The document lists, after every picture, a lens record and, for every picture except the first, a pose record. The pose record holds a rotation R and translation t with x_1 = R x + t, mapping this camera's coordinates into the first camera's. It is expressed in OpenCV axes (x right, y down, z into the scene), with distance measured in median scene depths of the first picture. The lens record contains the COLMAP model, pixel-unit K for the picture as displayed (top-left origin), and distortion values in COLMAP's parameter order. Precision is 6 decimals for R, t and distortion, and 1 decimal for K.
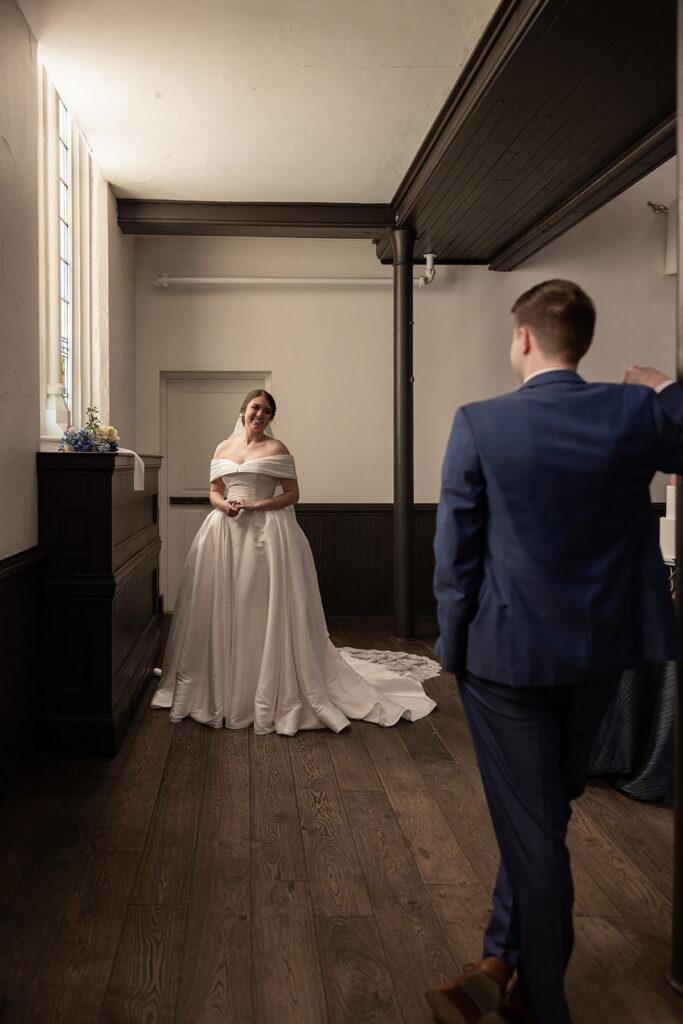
lens RADIAL K [[1139.6, 0, 341.5], [0, 1139.6, 512.0], [0, 0, 1]] dist [-0.013694, -0.013184]
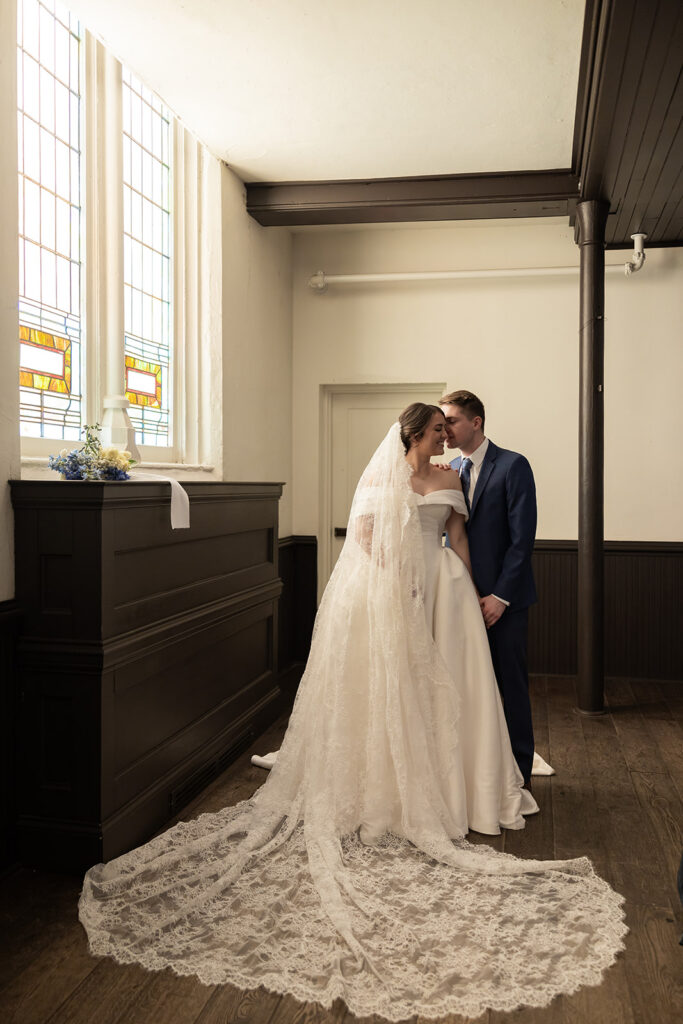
lens RADIAL K [[1109.6, 0, 341.5], [0, 1109.6, 512.0], [0, 0, 1]] dist [0.004418, 0.000618]
pose [[0.965341, 0.011833, -0.260722, 0.090558], [-0.016519, 0.999739, -0.015791, -0.013925], [0.260467, 0.019550, 0.965285, 0.202813]]
